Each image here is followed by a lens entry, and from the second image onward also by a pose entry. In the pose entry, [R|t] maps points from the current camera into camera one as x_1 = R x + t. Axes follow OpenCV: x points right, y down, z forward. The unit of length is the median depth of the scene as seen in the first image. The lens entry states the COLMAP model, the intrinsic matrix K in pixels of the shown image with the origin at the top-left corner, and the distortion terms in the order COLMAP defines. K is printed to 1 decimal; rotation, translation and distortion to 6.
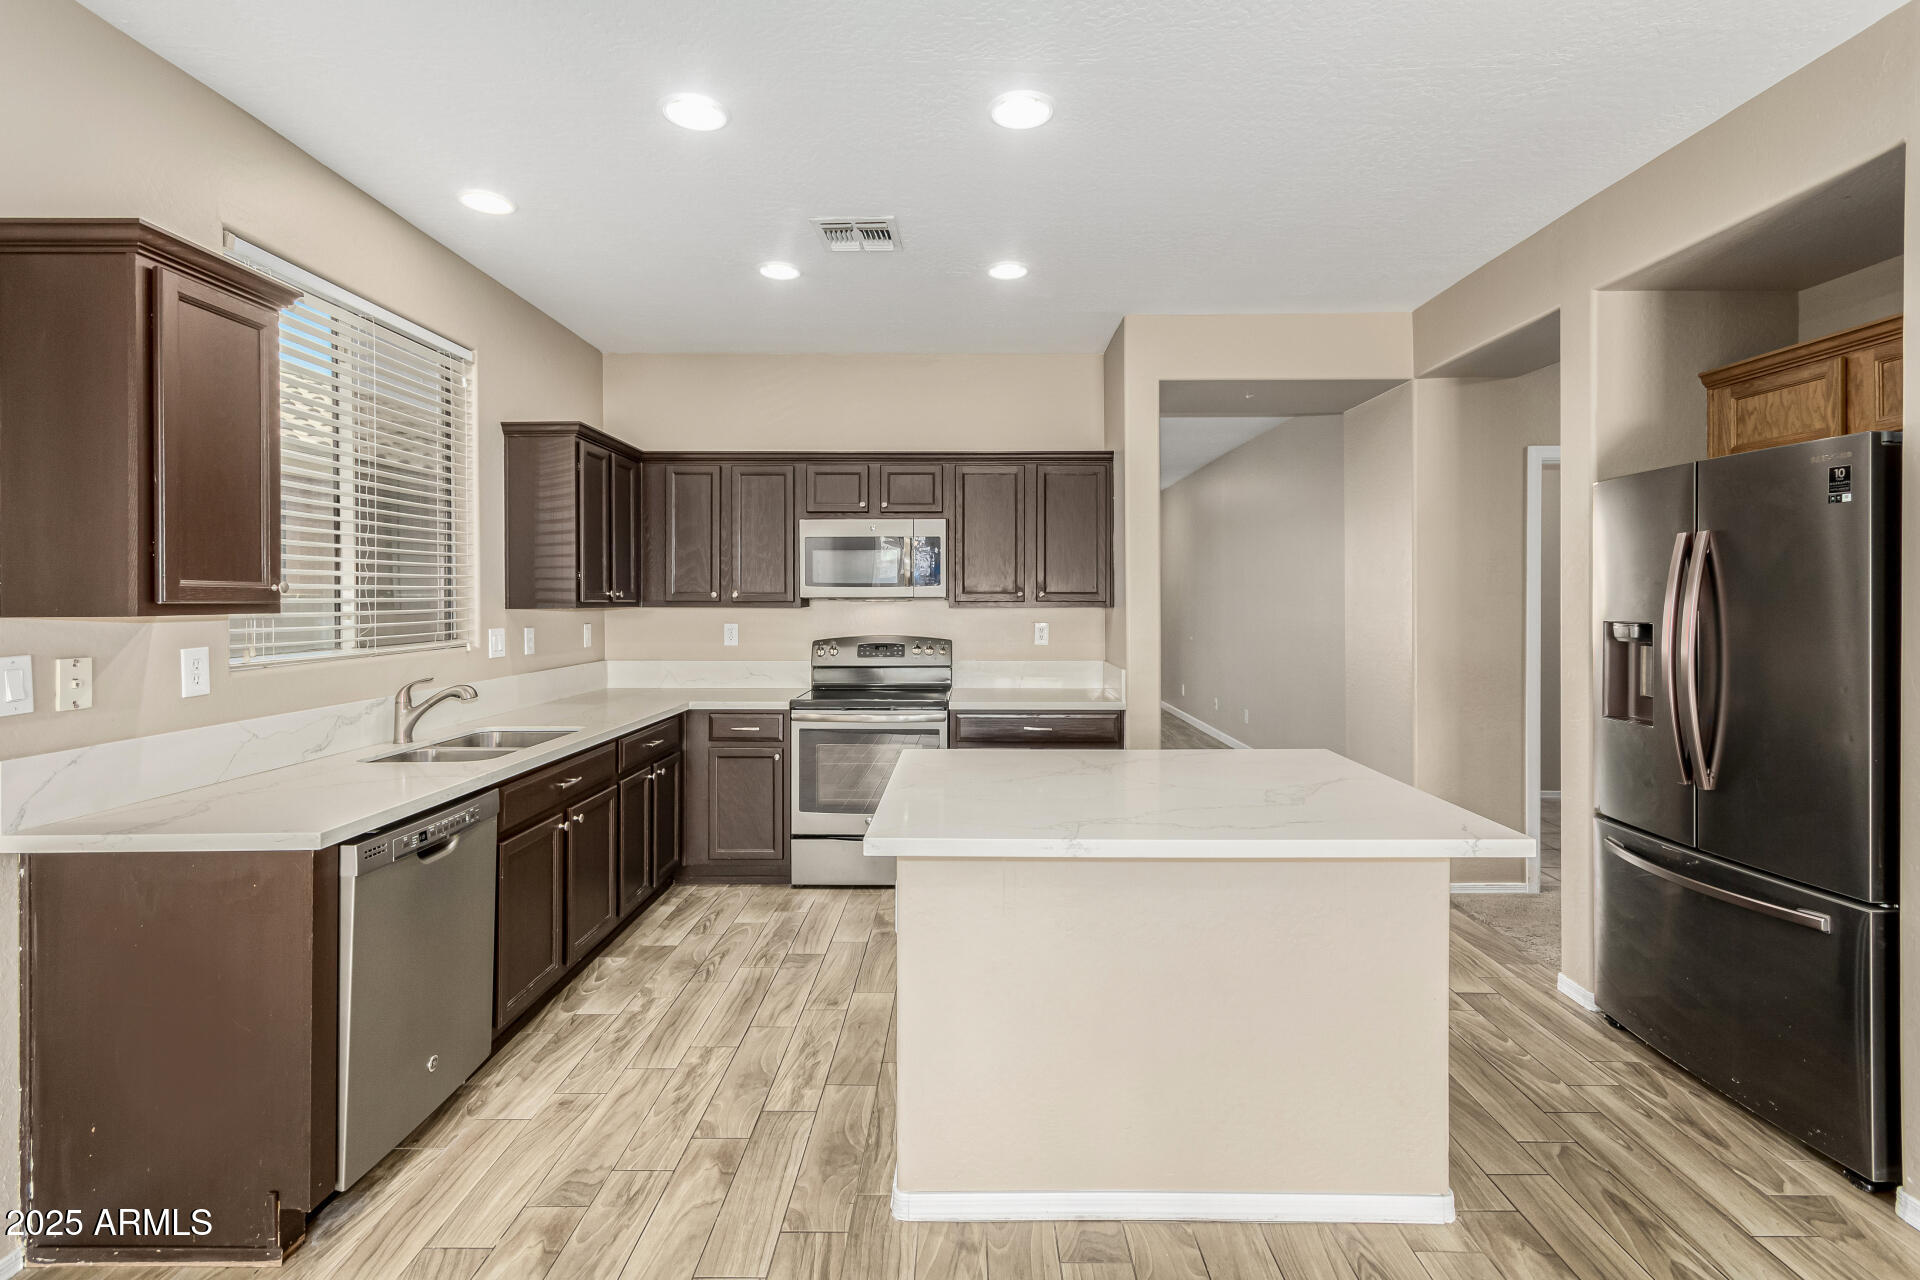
lens RADIAL K [[911.7, 0, 968.3], [0, 911.7, 602.8], [0, 0, 1]] dist [0.012754, -0.000669]
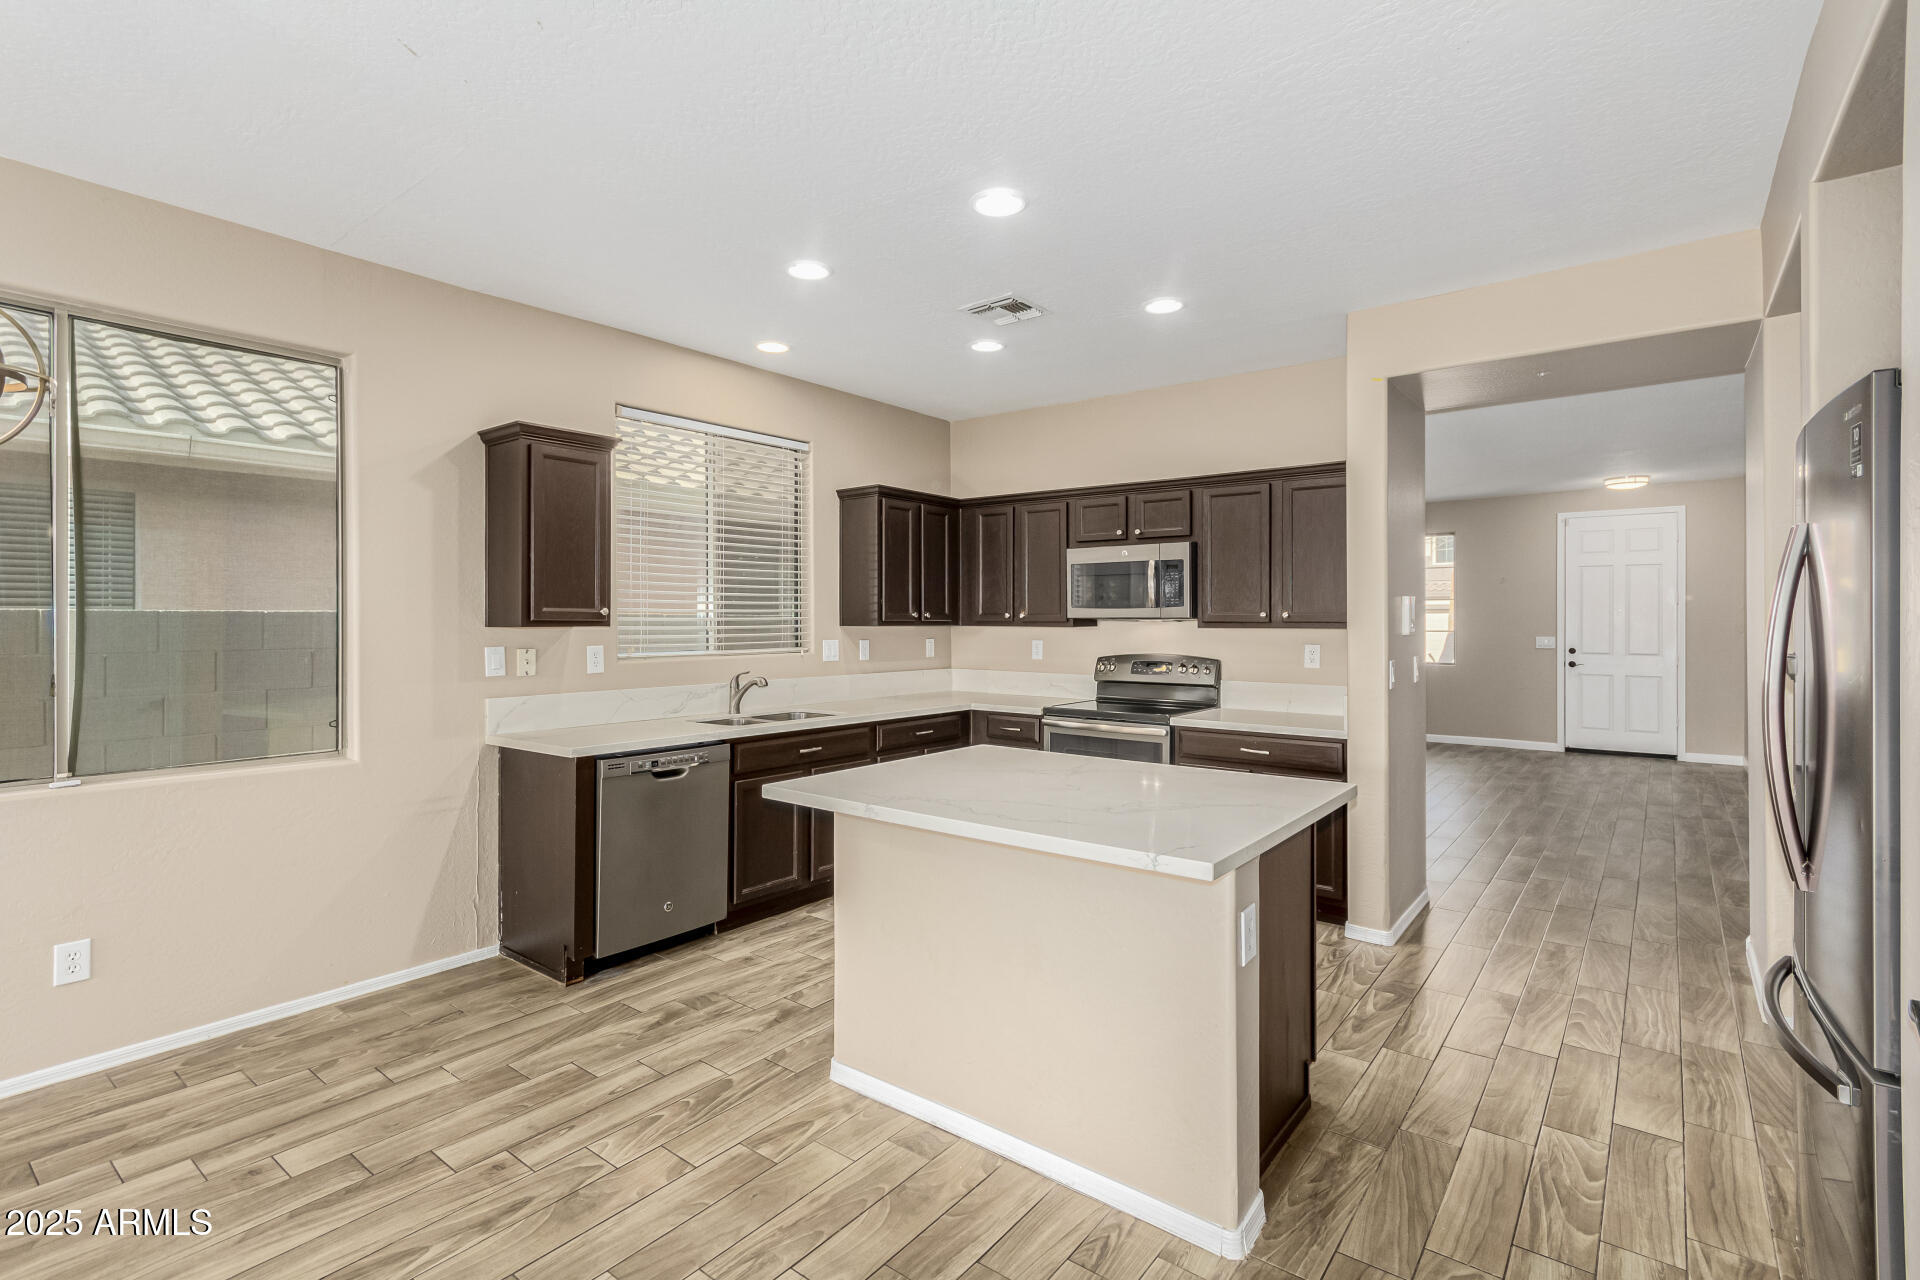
lens RADIAL K [[911.7, 0, 947.5], [0, 911.7, 619.2], [0, 0, 1]] dist [0.012754, -0.000669]
pose [[0.786392, 0.002218, -0.617723, 0.511005], [-0.004564, 0.999987, -0.002219, -0.000859], [0.617710, 0.004564, 0.786392, 0.025621]]
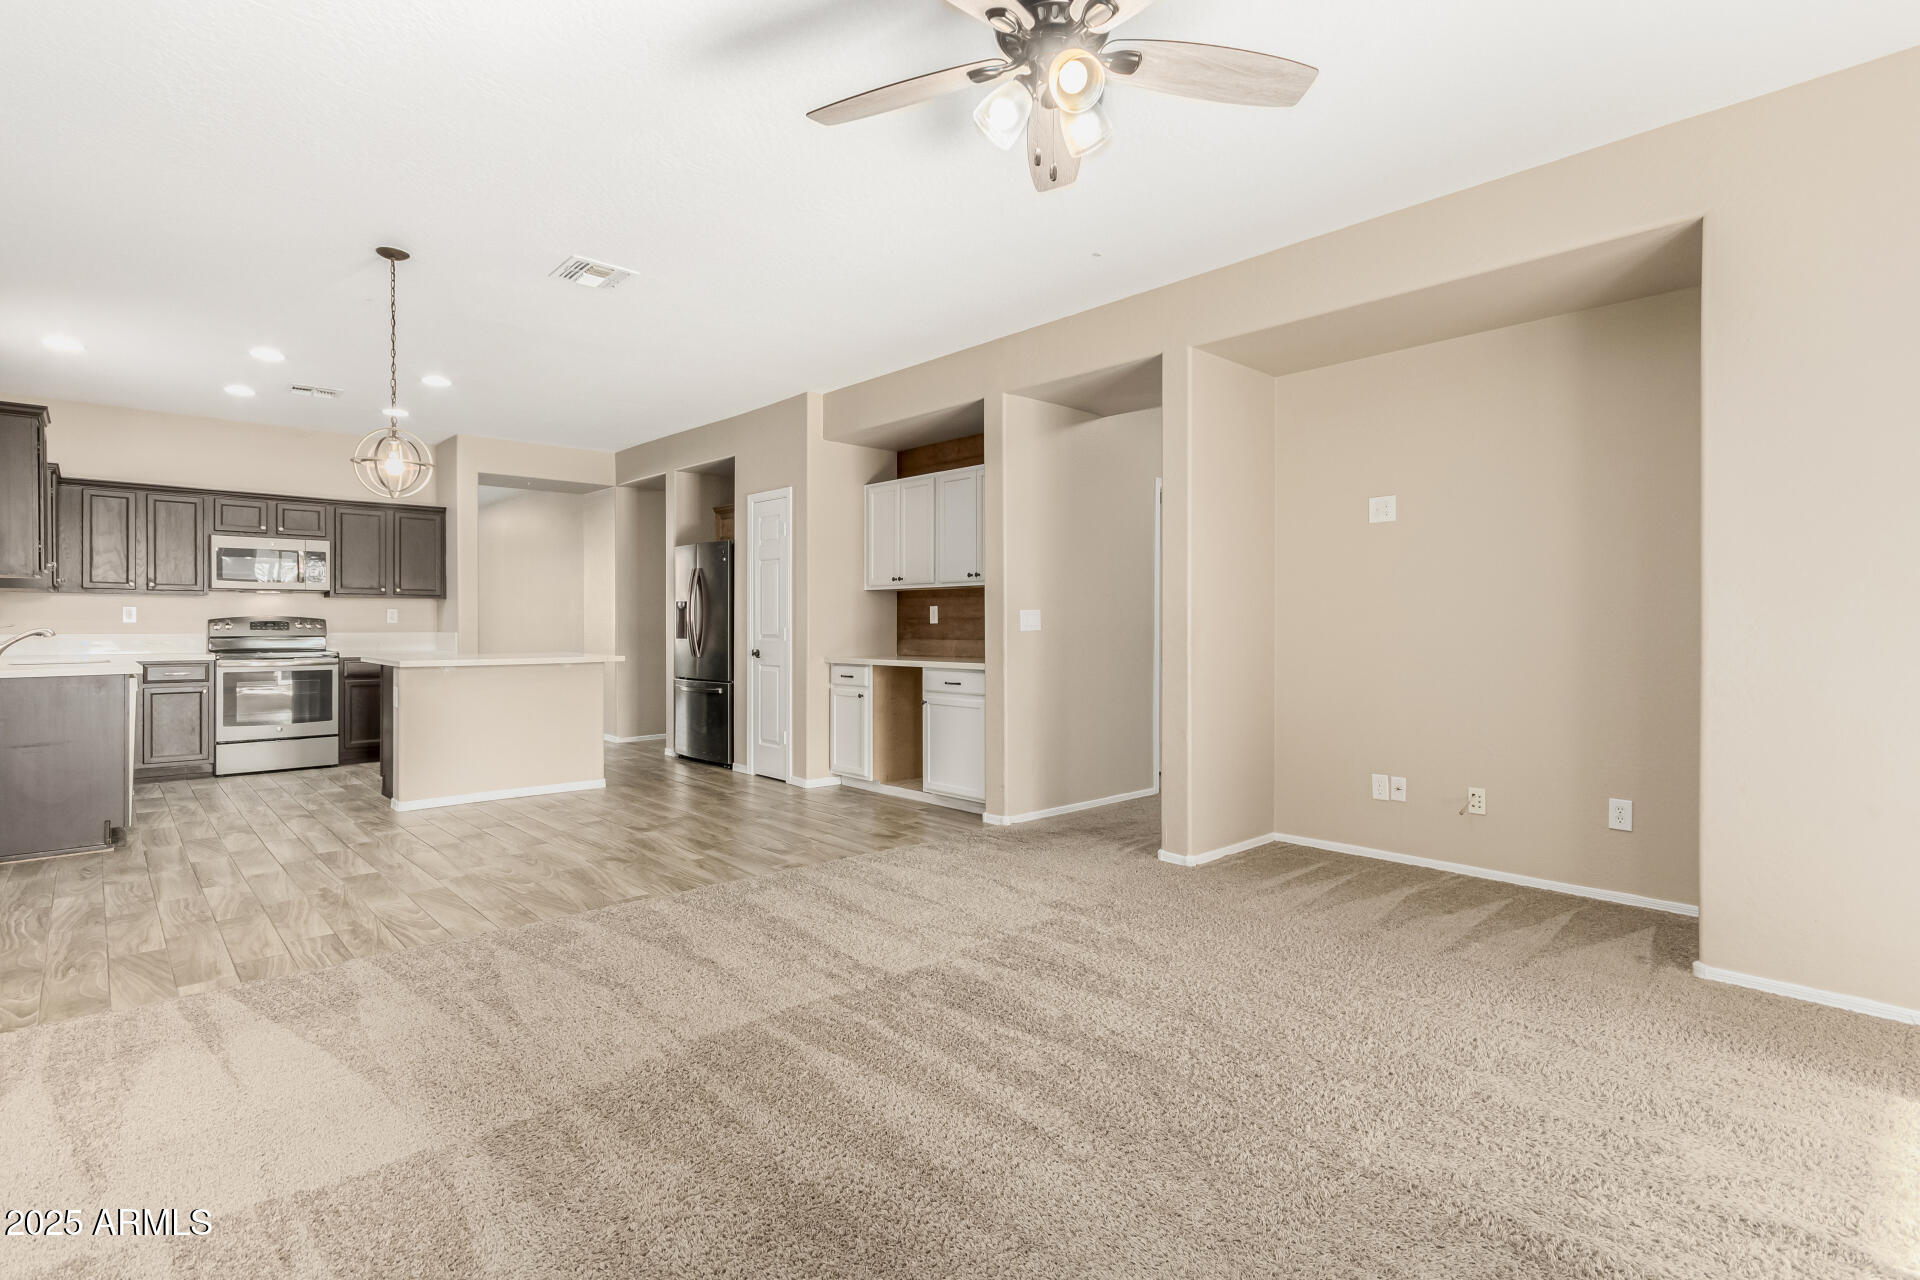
lens RADIAL K [[911.7, 0, 953.0], [0, 911.7, 635.6], [0, 0, 1]] dist [0.012754, -0.000669]
pose [[0.742864, -0.008270, 0.669391, -0.372657], [0.001063, 0.999937, 0.011174, 0.072728], [-0.669441, -0.007589, 0.742826, -1.181932]]
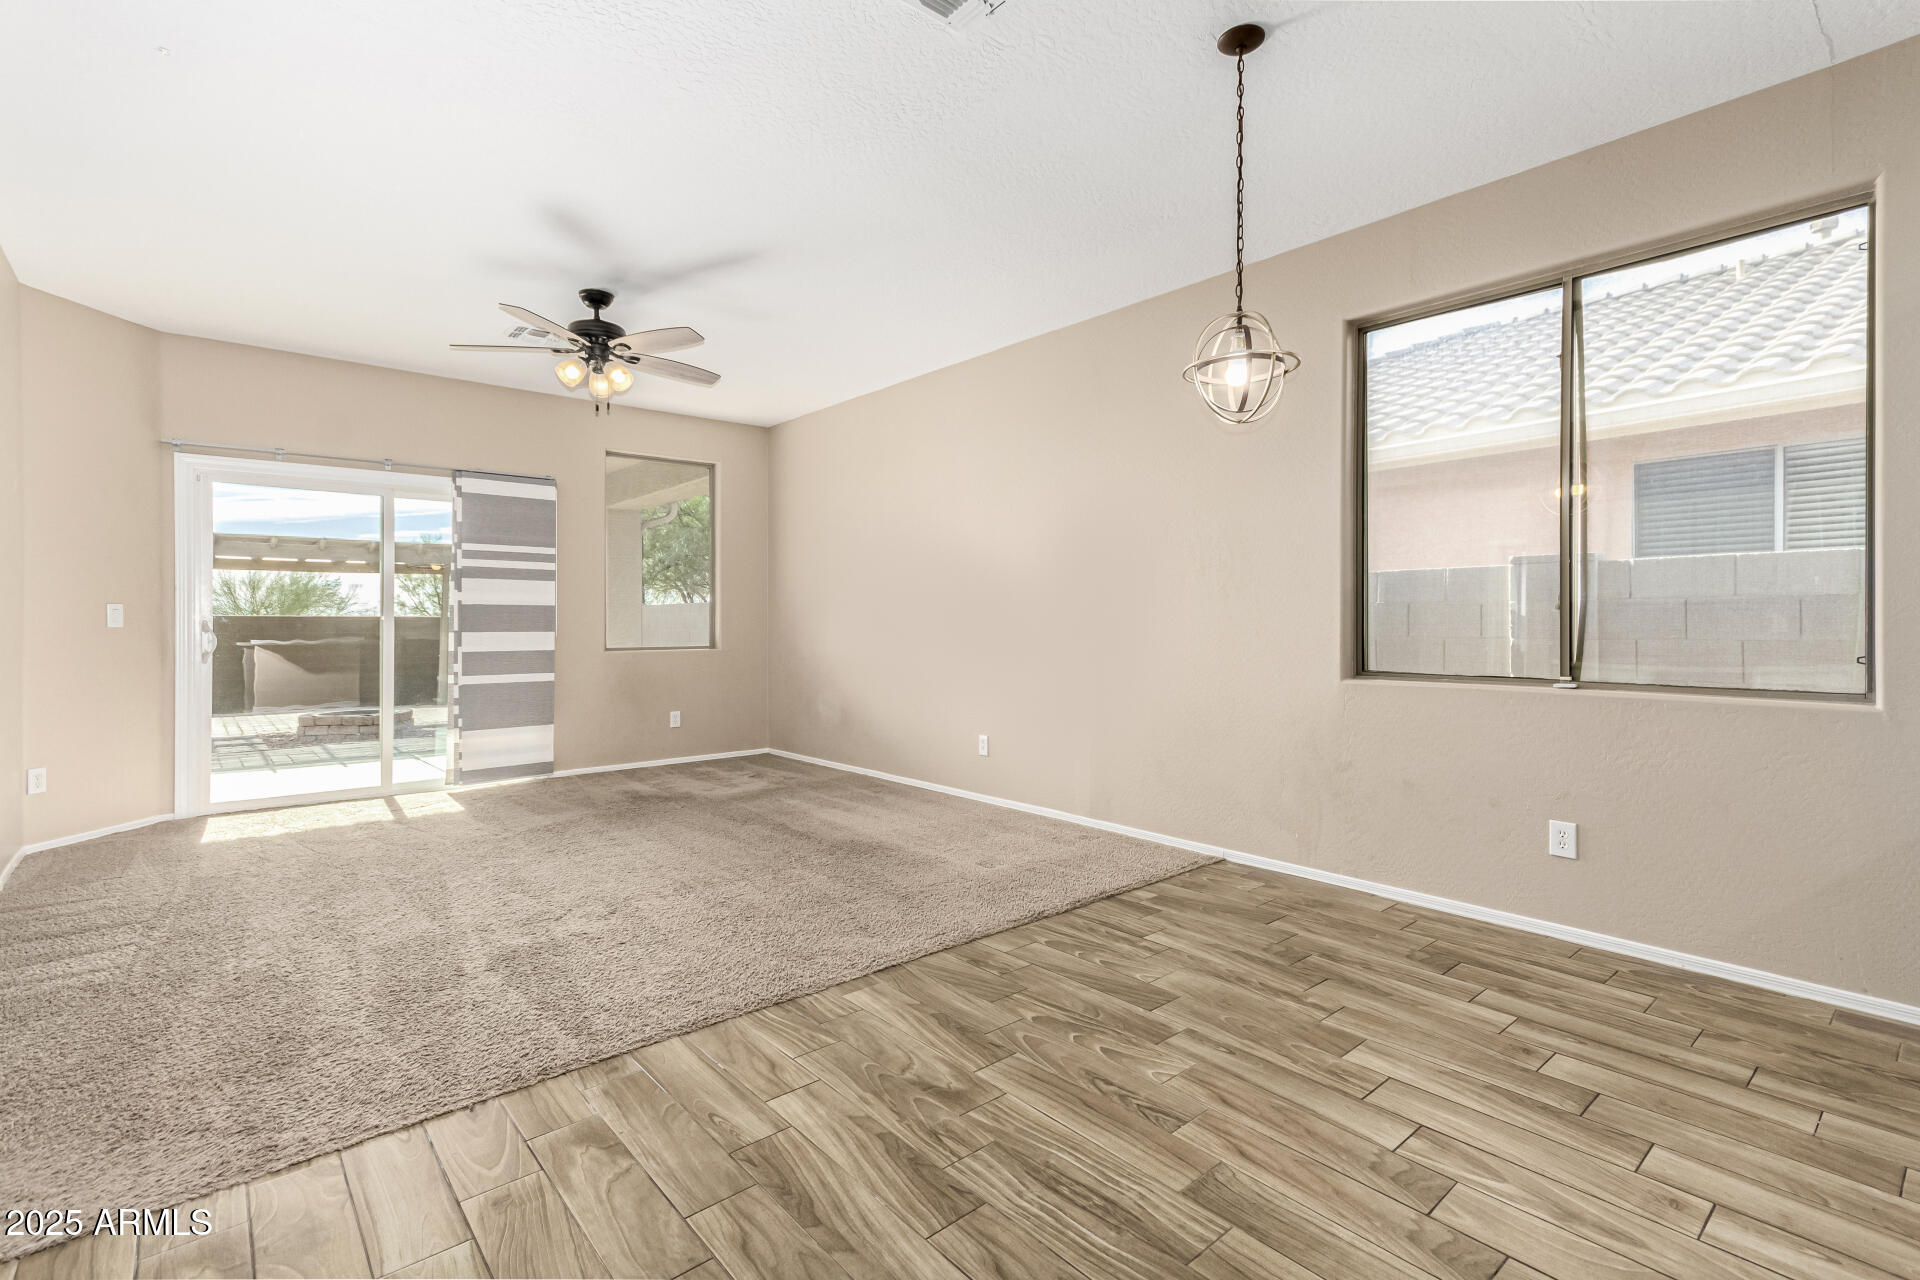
lens RADIAL K [[911.7, 0, 967.9], [0, 911.7, 629.6], [0, 0, 1]] dist [0.012754, -0.000669]
pose [[-0.767397, 0.003823, -0.641161, 0.464342], [-0.002262, 0.999960, 0.008670, 0.075707], [0.641168, 0.008104, -0.767357, 0.462149]]
